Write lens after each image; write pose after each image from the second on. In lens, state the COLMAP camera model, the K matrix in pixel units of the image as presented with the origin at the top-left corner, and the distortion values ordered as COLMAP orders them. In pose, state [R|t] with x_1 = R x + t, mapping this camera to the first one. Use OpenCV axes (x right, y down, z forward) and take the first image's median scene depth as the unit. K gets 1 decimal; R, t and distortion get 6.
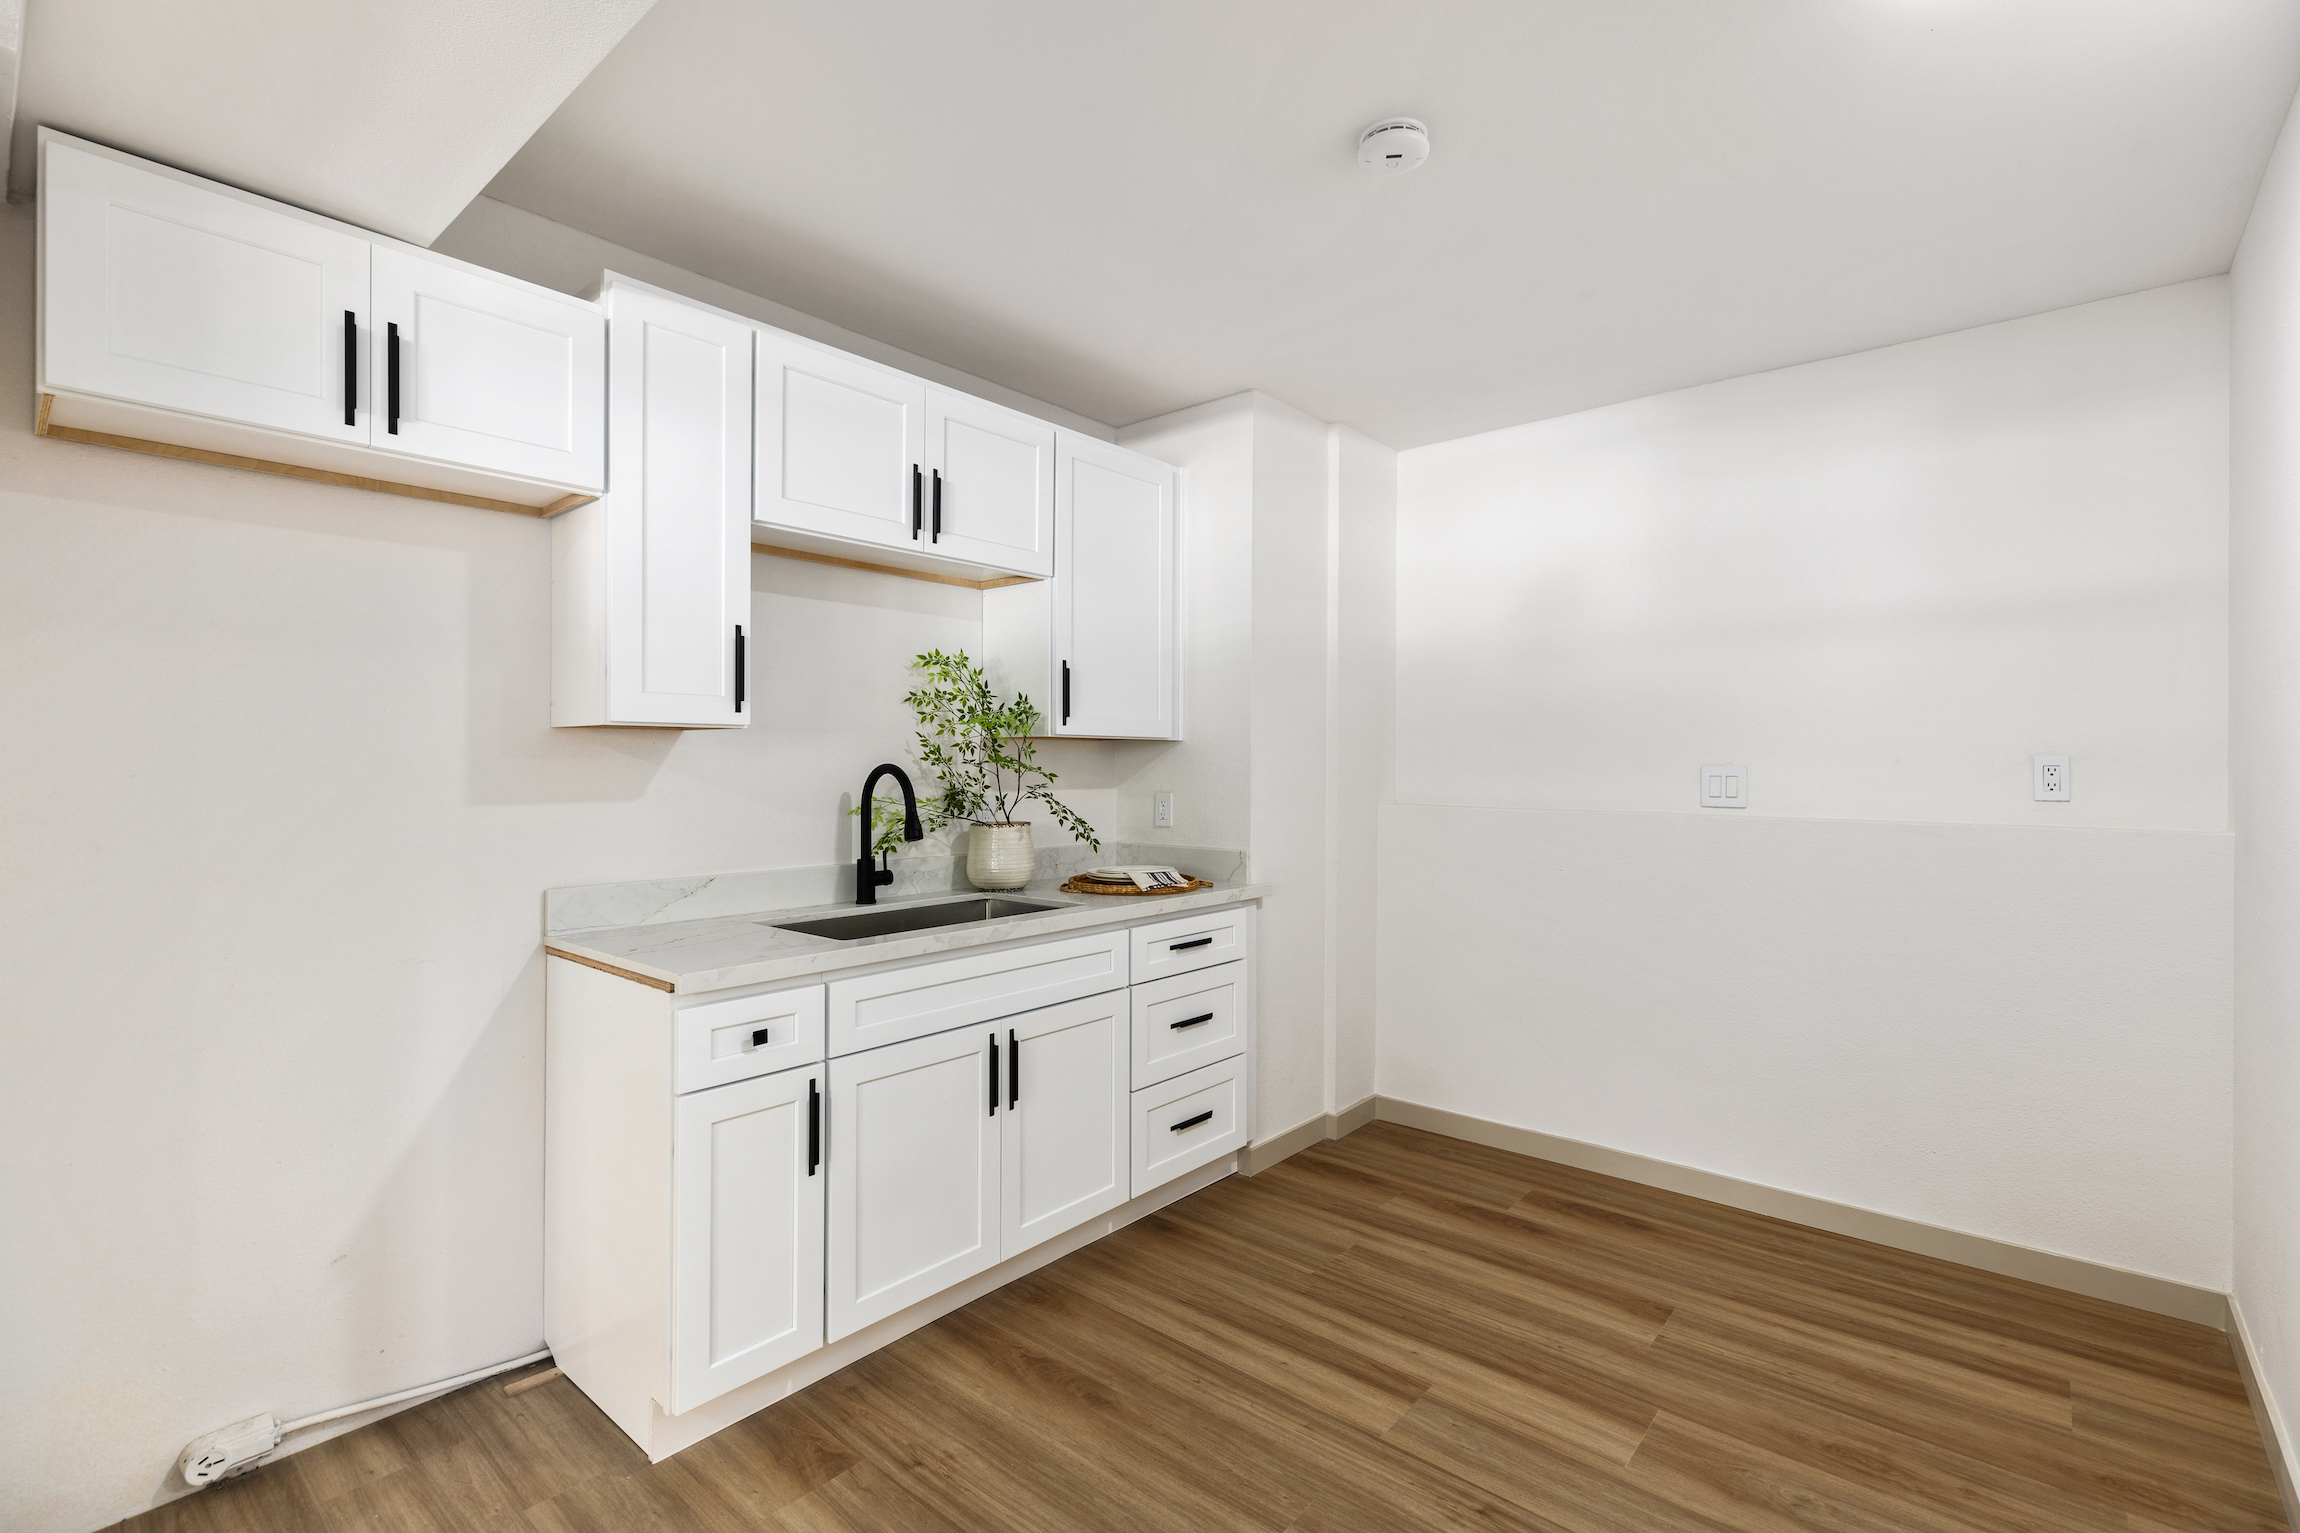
lens RADIAL K [[1031.9, 0, 1156.5], [0, 1031.9, 761.0], [0, 0, 1]] dist [0.004058, -0.000459]
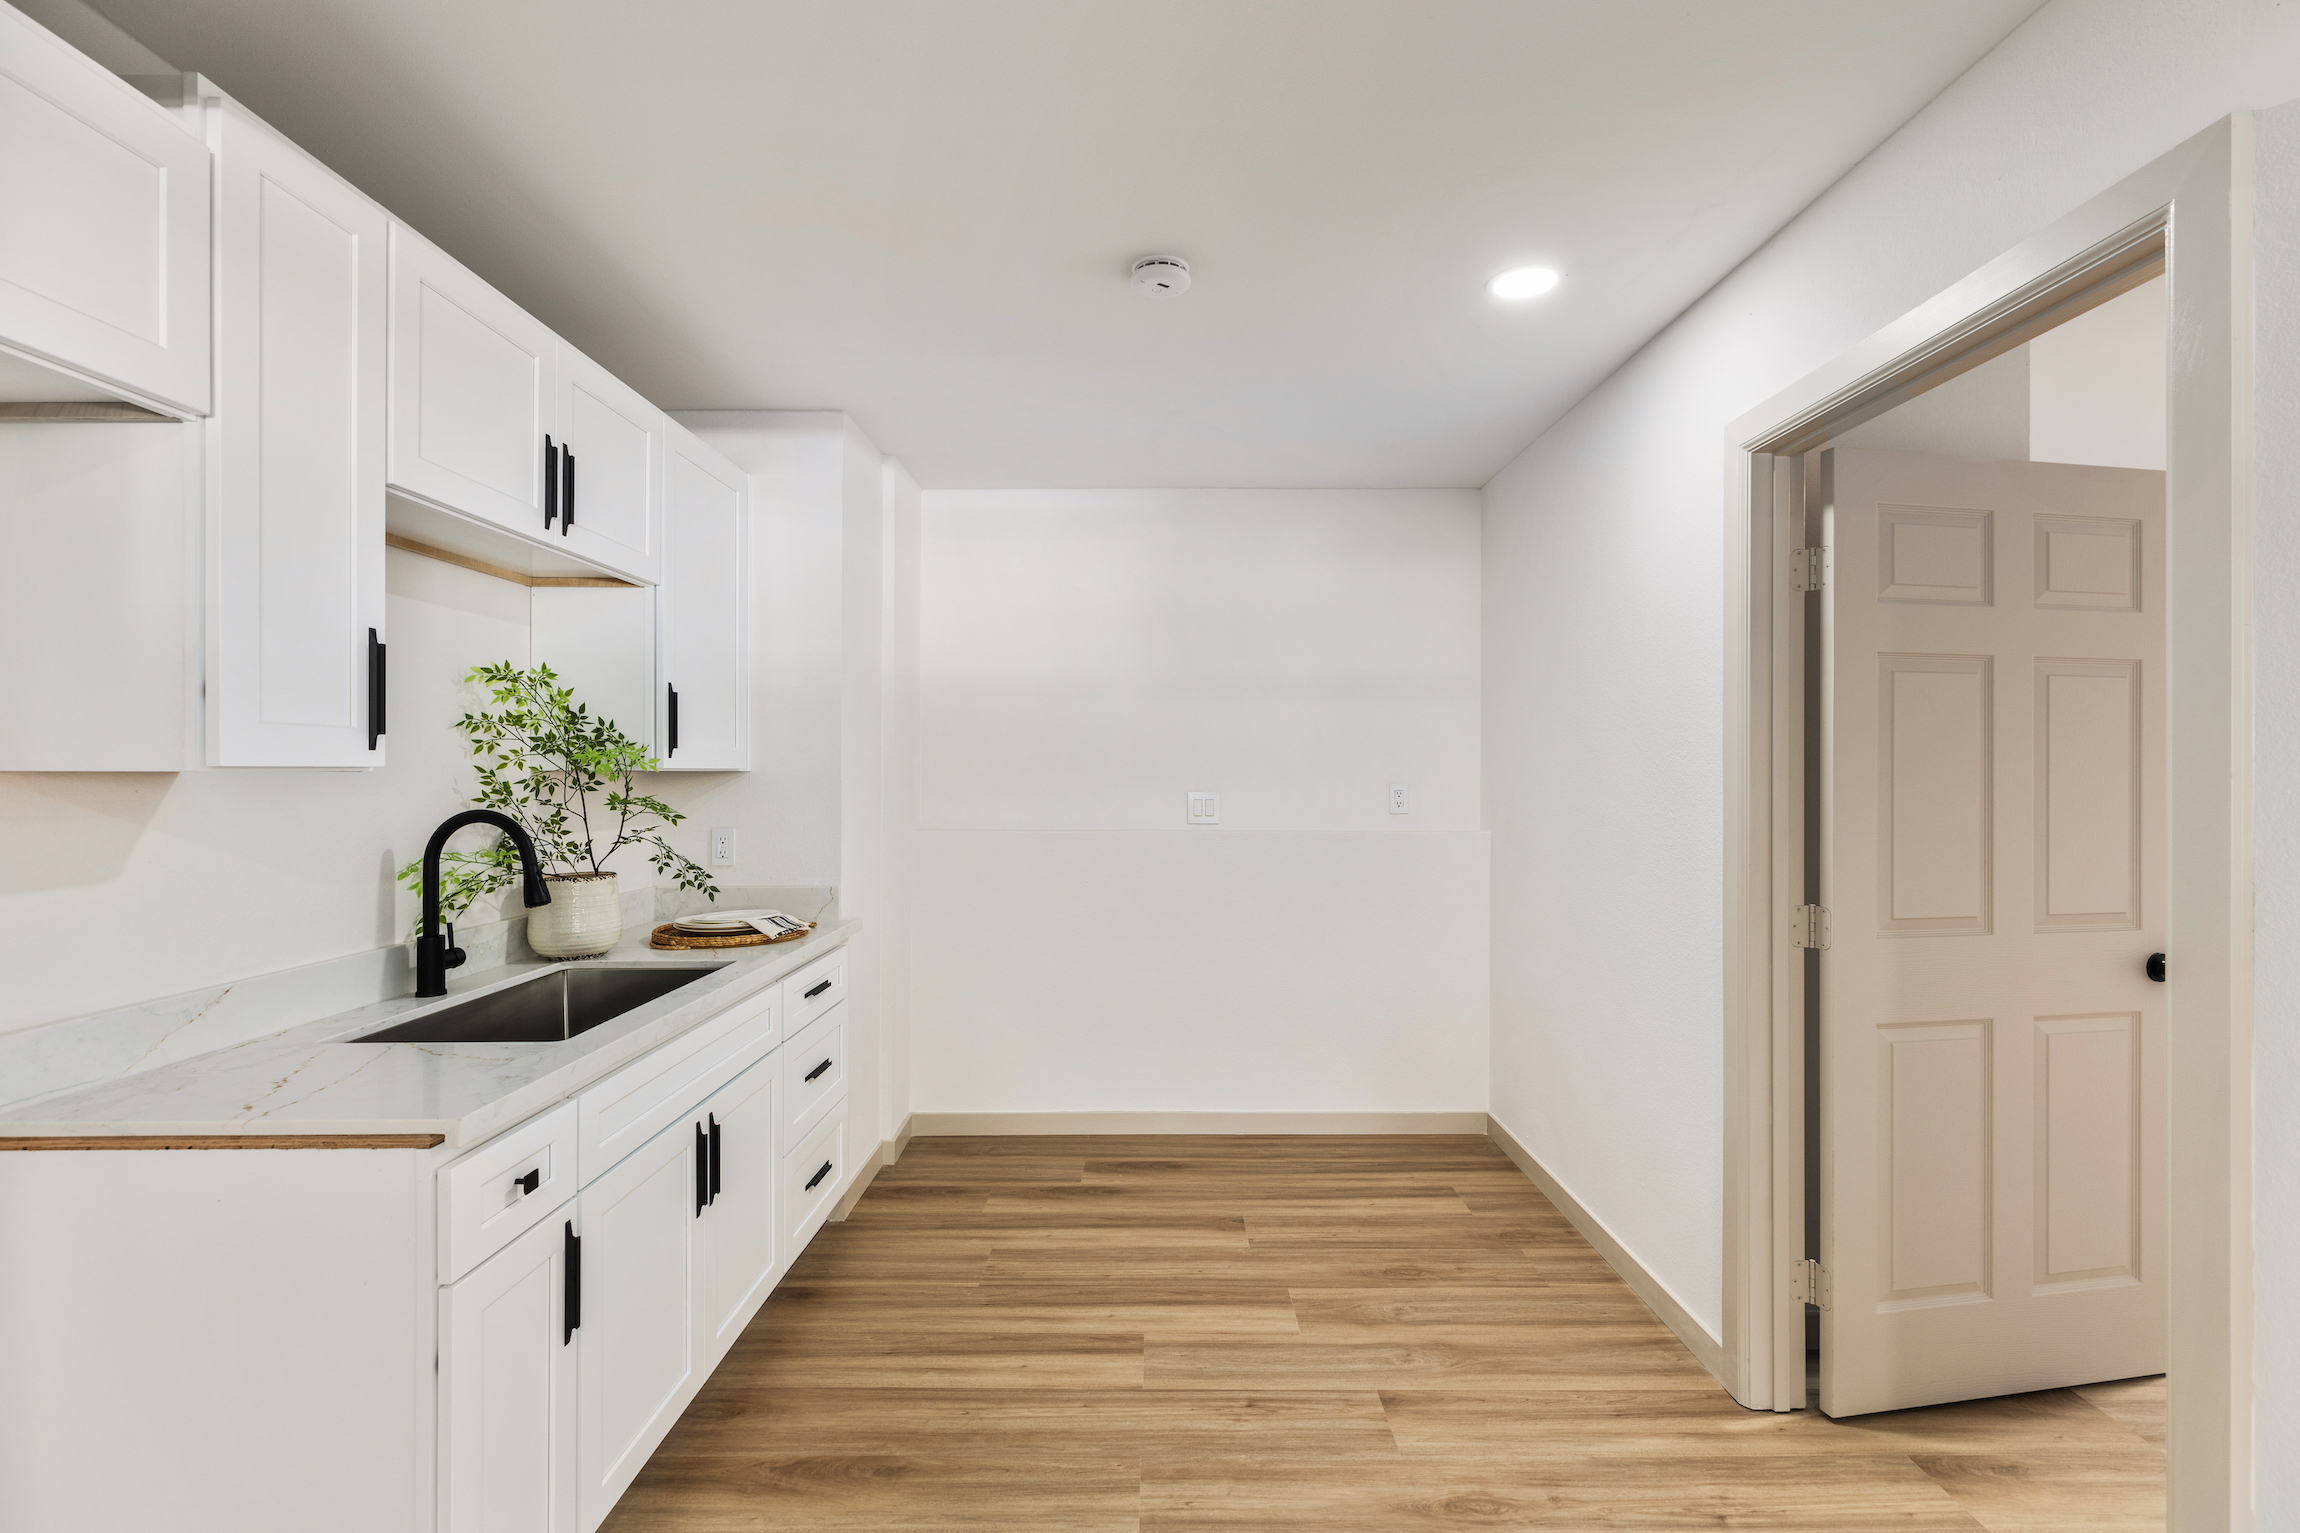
lens RADIAL K [[1031.9, 0, 1162.5], [0, 1031.9, 770.0], [0, 0, 1]] dist [0.004058, -0.000459]
pose [[0.759207, -0.001097, 0.650849, -0.417816], [-0.000173, 0.999998, 0.001887, -0.031567], [-0.650849, -0.001545, 0.759205, 0.088529]]
